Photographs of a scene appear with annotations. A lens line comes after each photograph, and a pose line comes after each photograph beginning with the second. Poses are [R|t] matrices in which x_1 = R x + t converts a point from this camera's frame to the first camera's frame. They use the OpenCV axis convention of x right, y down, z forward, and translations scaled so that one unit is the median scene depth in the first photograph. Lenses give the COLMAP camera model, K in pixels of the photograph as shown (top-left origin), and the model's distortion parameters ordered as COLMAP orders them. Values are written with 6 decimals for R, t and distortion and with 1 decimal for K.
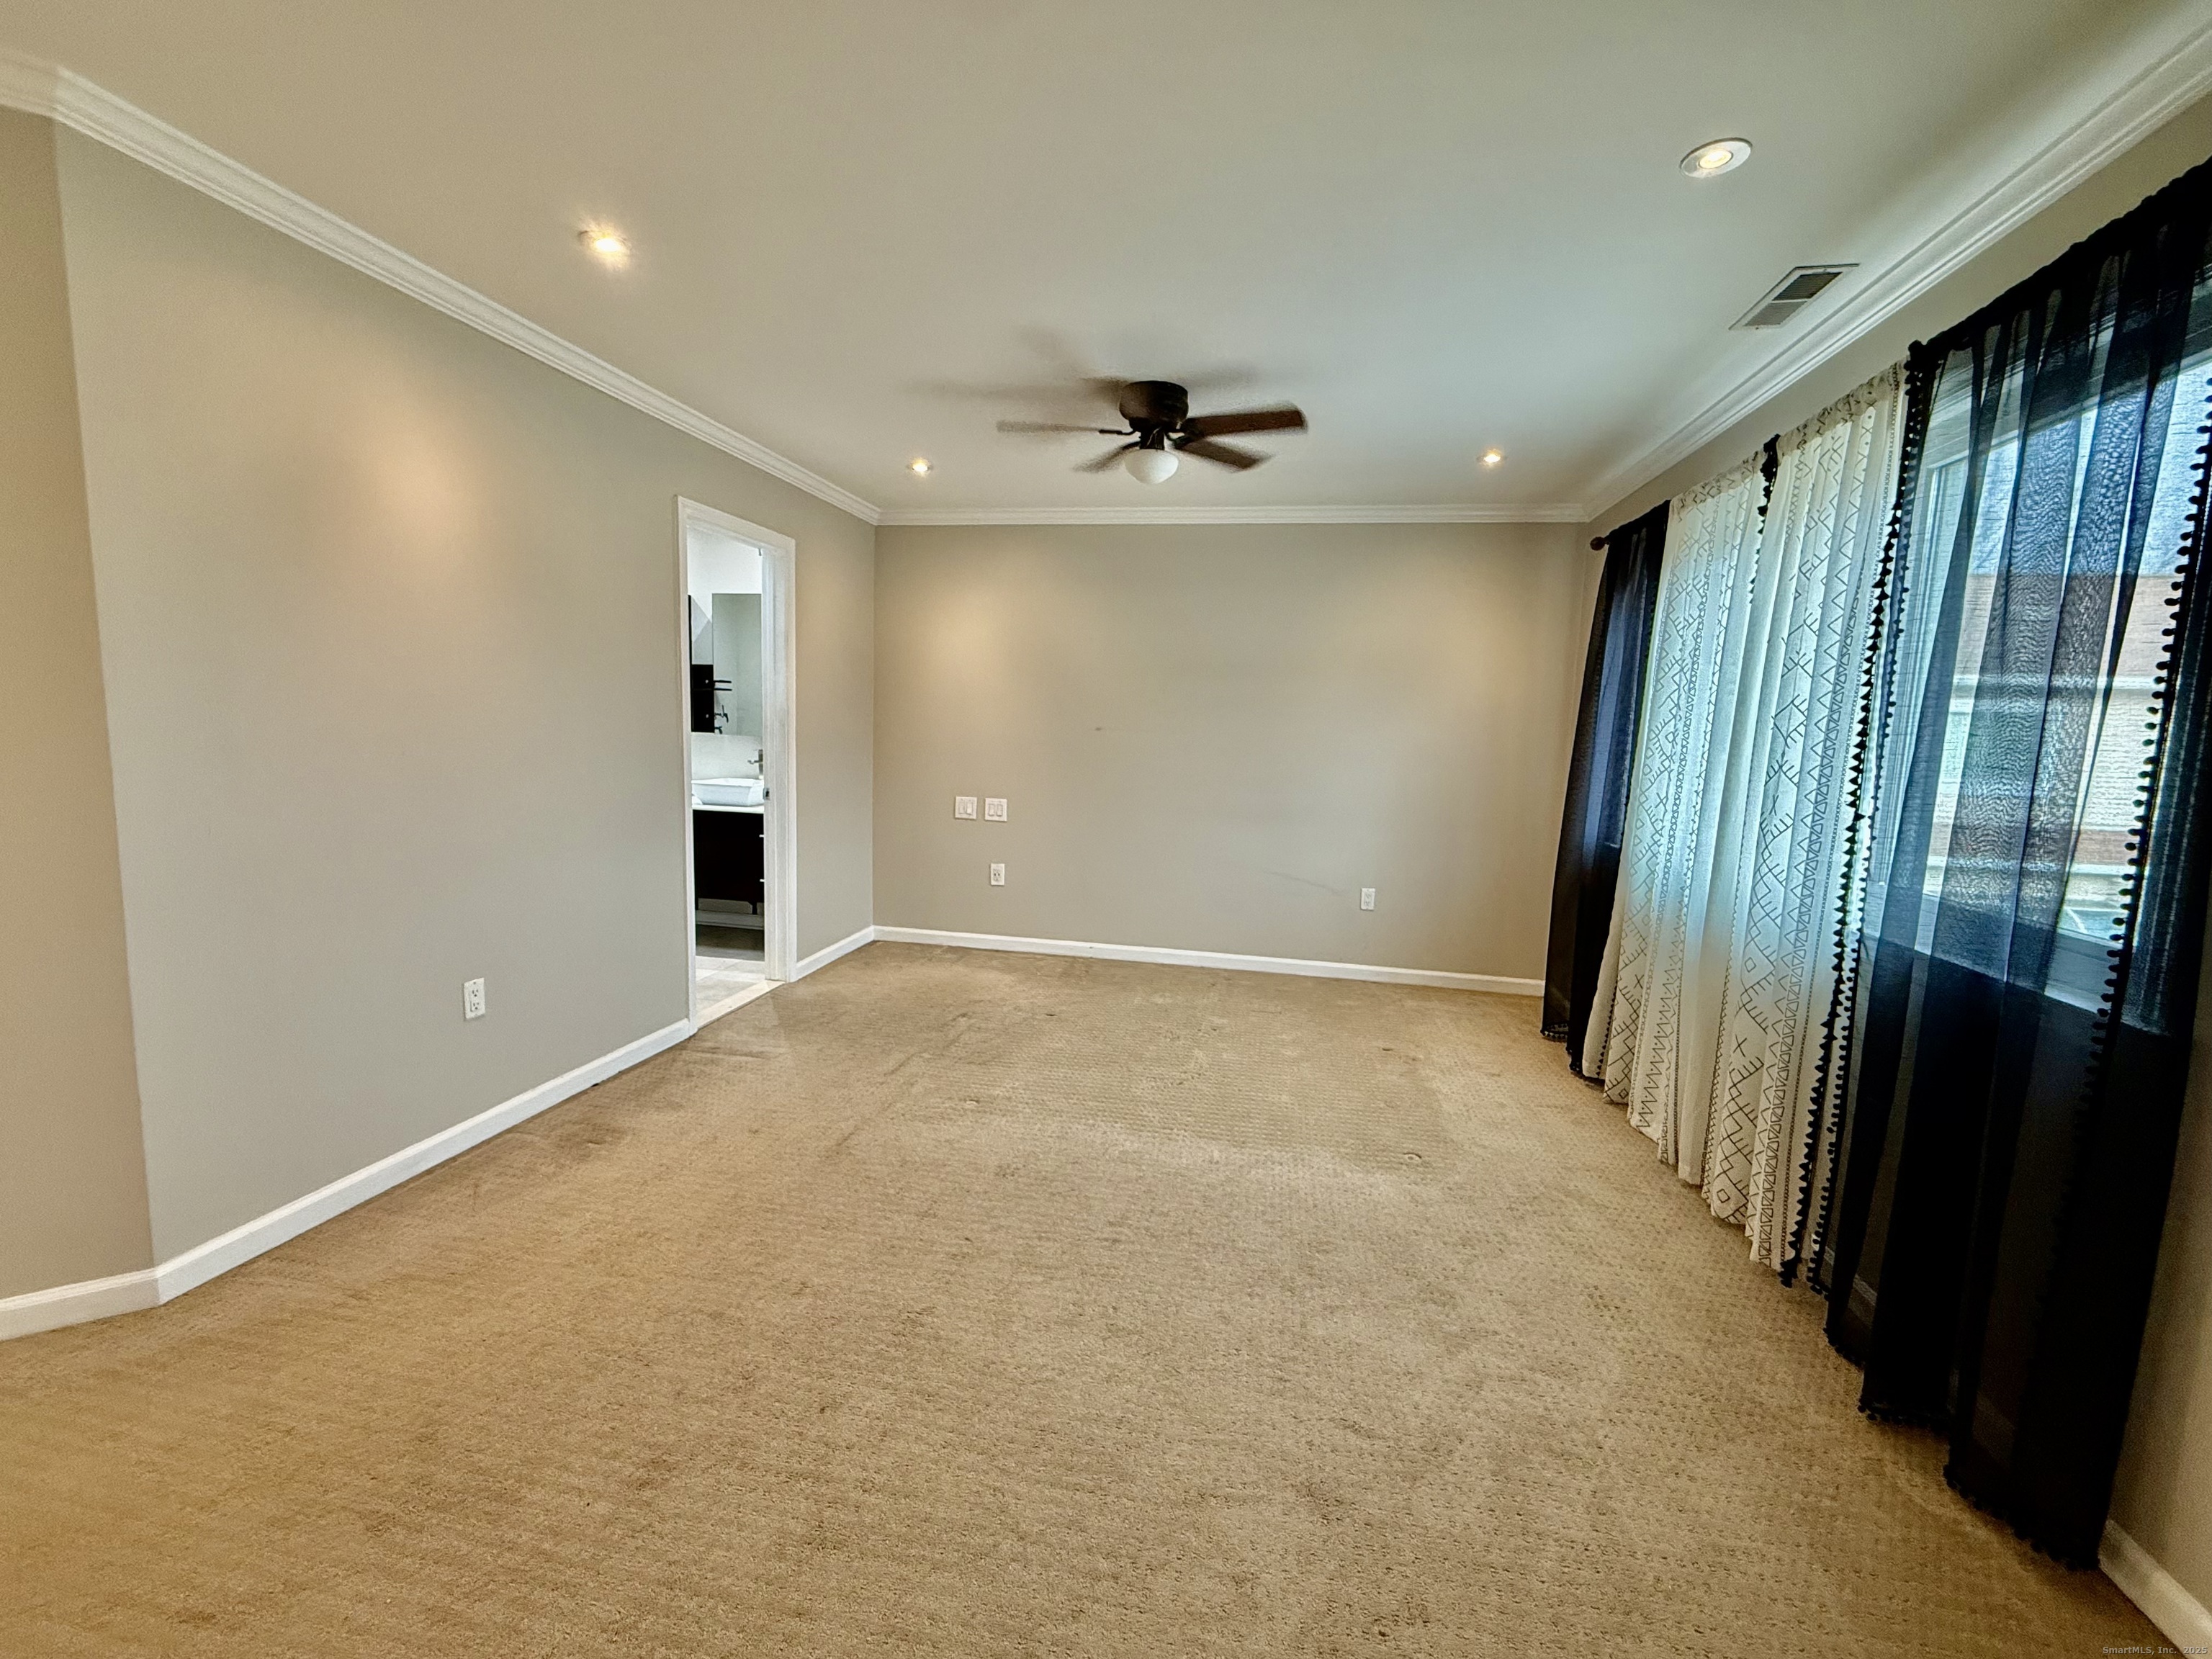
lens RADIAL K [[908.5, 0, 1106.0], [0, 908.5, 829.5], [0, 0, 1]] dist [0.002934, 0.000353]
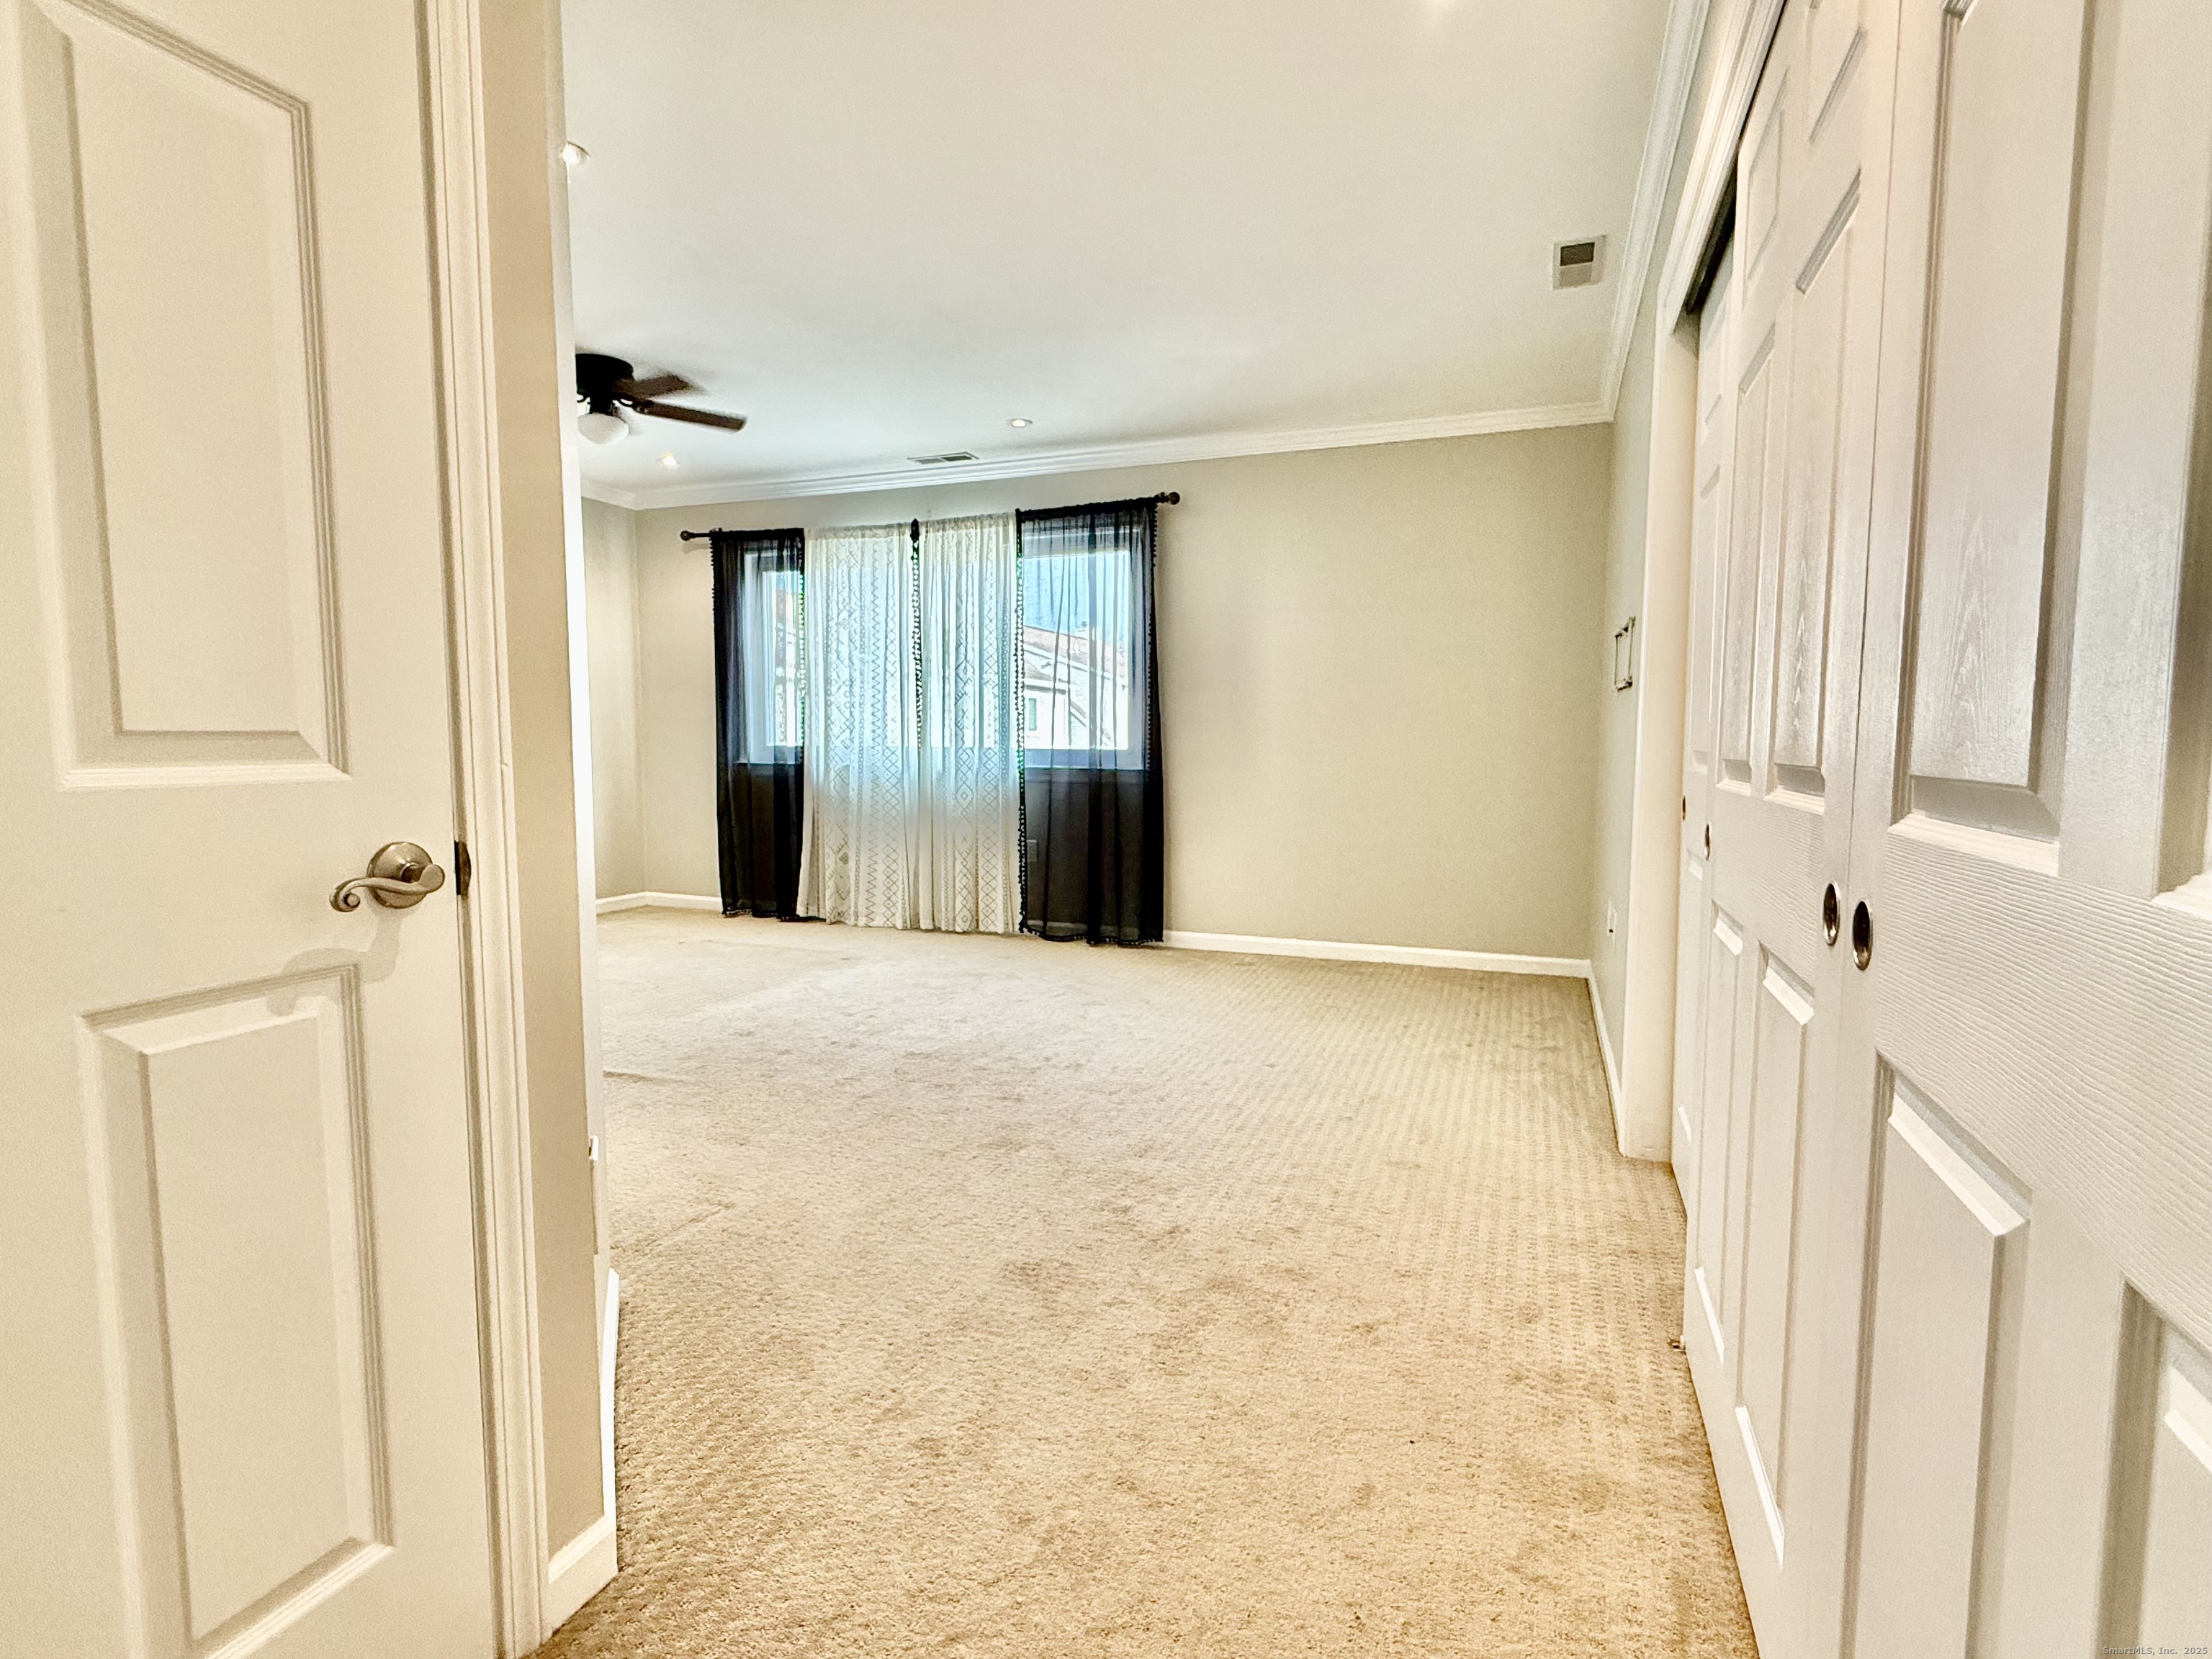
lens RADIAL K [[1094.2, 0, 1098.9], [0, 1094.2, 840.0], [0, 0, 1]] dist [0.000174, 0.000262]
pose [[0.175952, -0.119380, 0.977133, -1.021884], [0.115795, 0.988238, 0.099885, 0.027891], [-0.977565, 0.095572, 0.187706, 0.186958]]
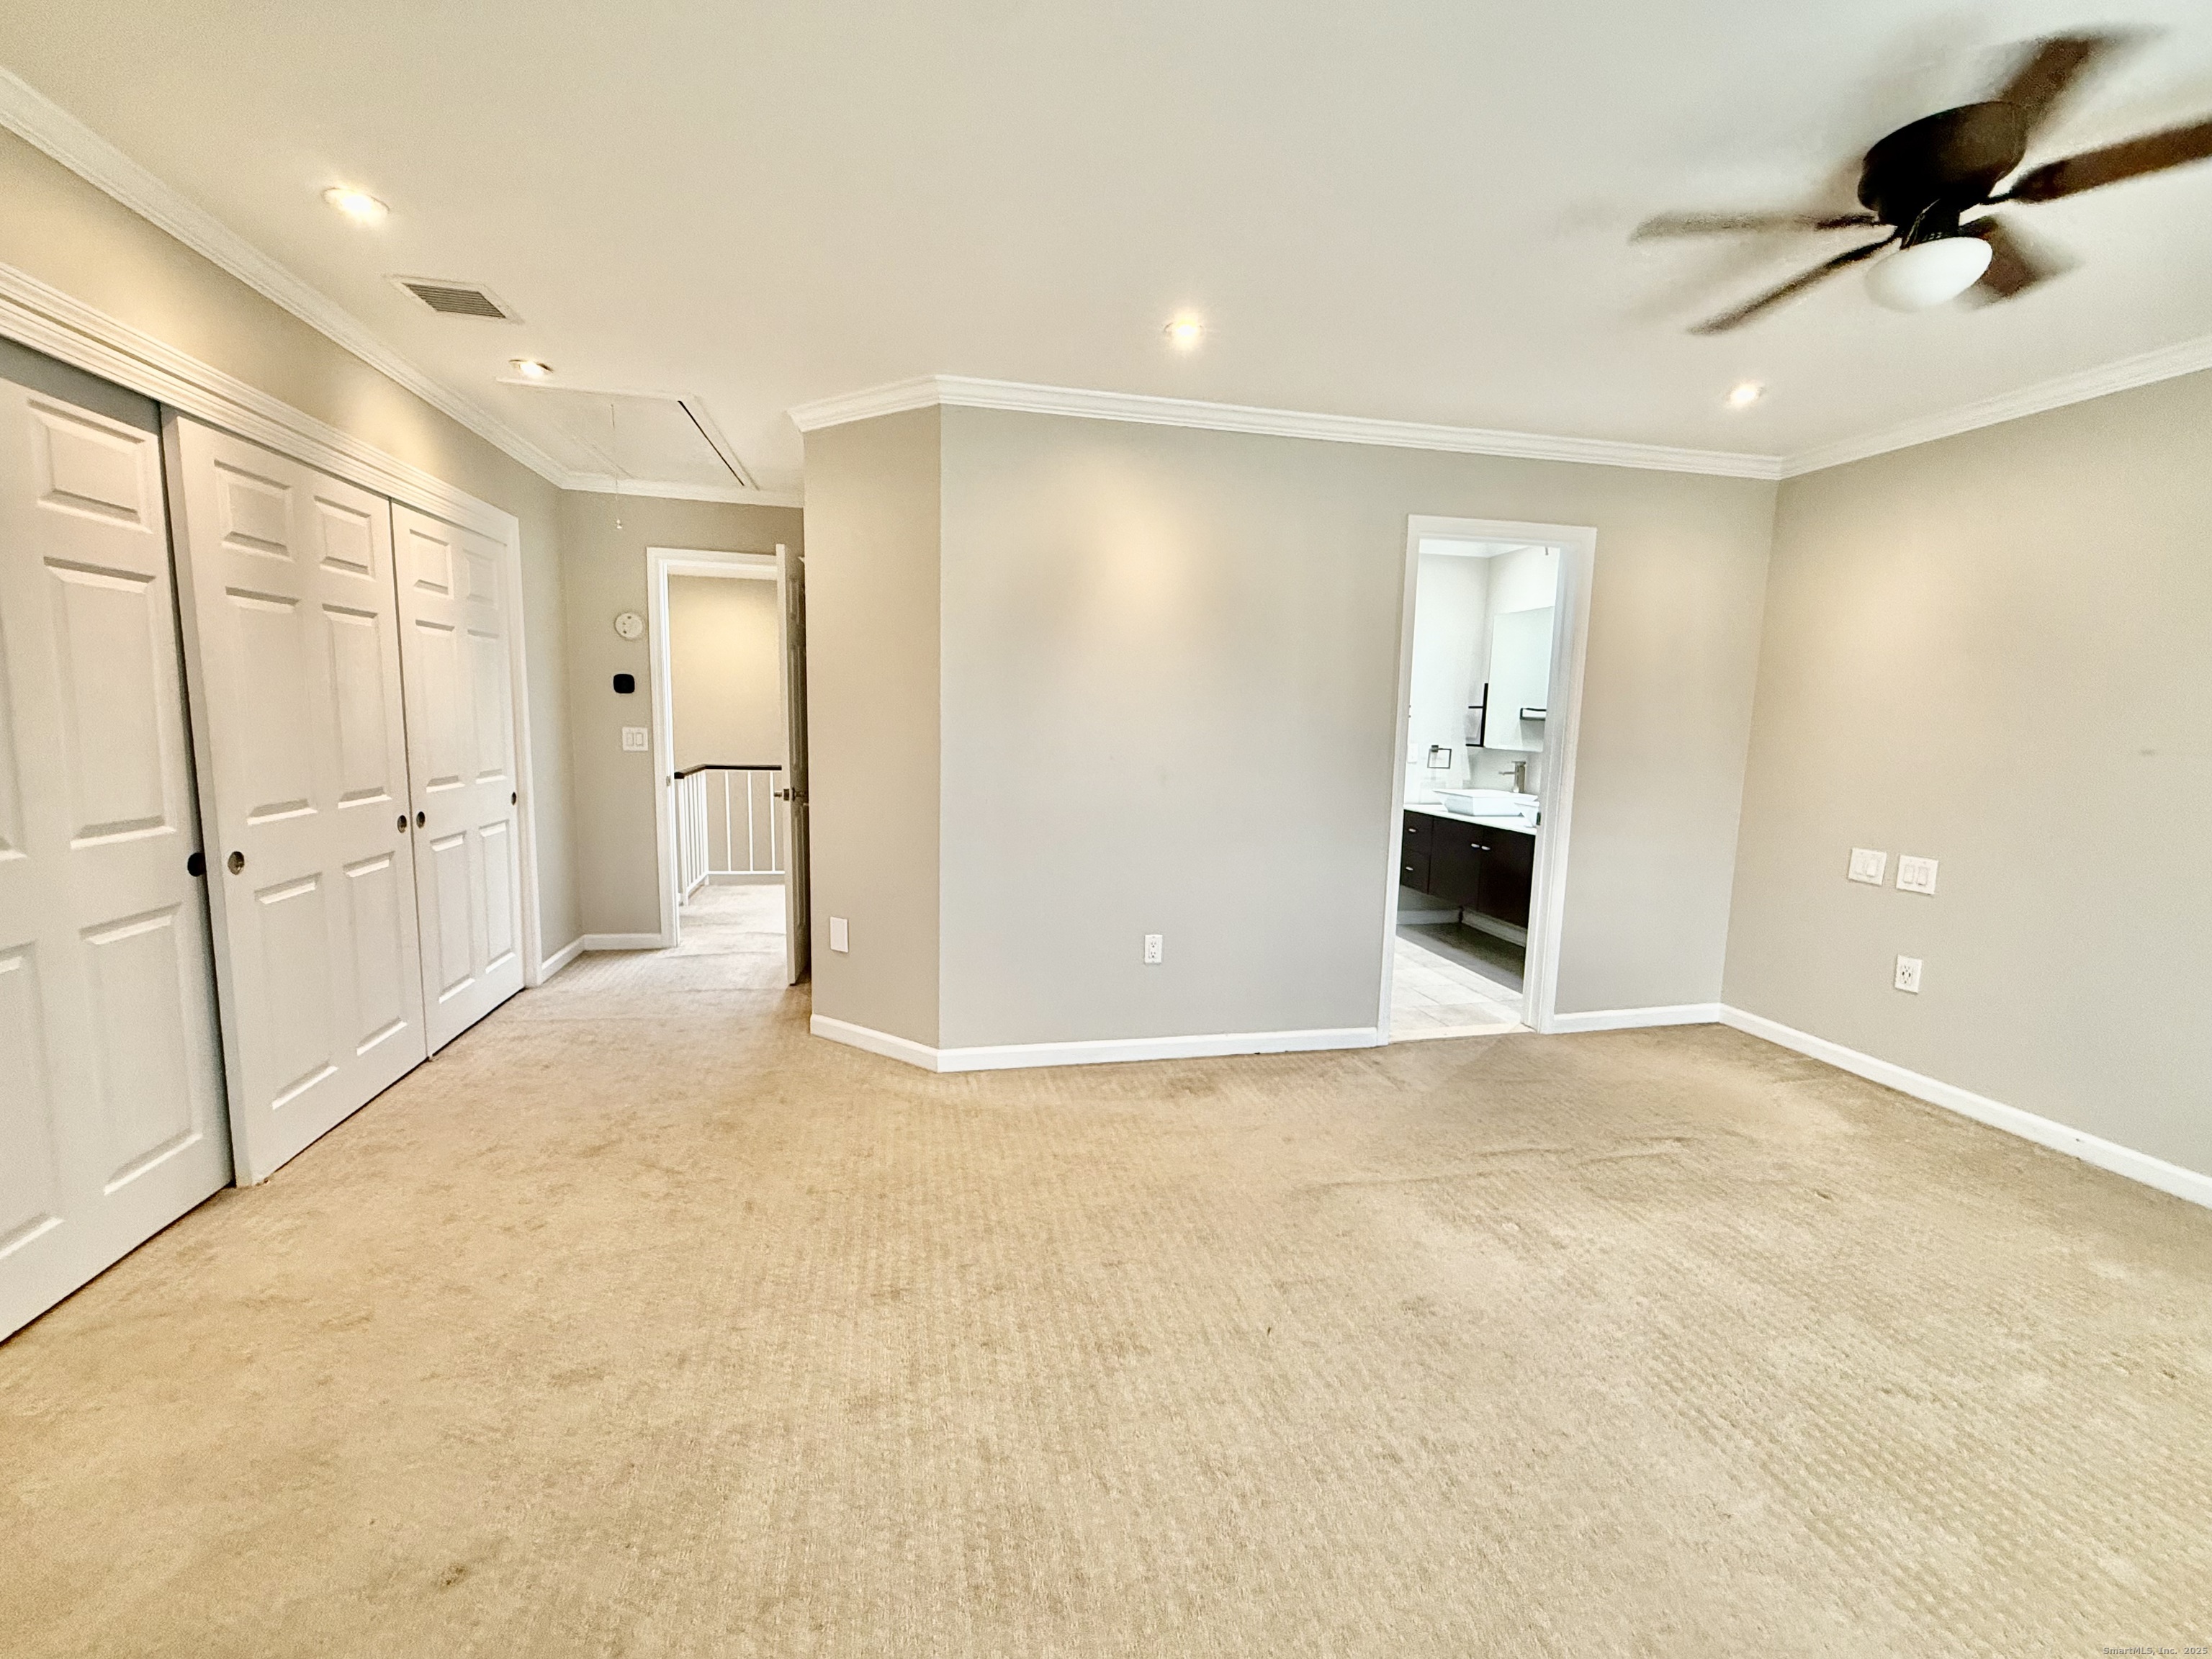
lens RADIAL K [[908.5, 0, 1106.0], [0, 908.5, 829.5], [0, 0, 1]] dist [0.002934, 0.000353]
pose [[0.406392, 0.087951, -0.909456, 0.335670], [-0.113092, 0.992544, 0.045451, -0.025932], [0.906673, 0.084381, 0.413309, 0.296500]]
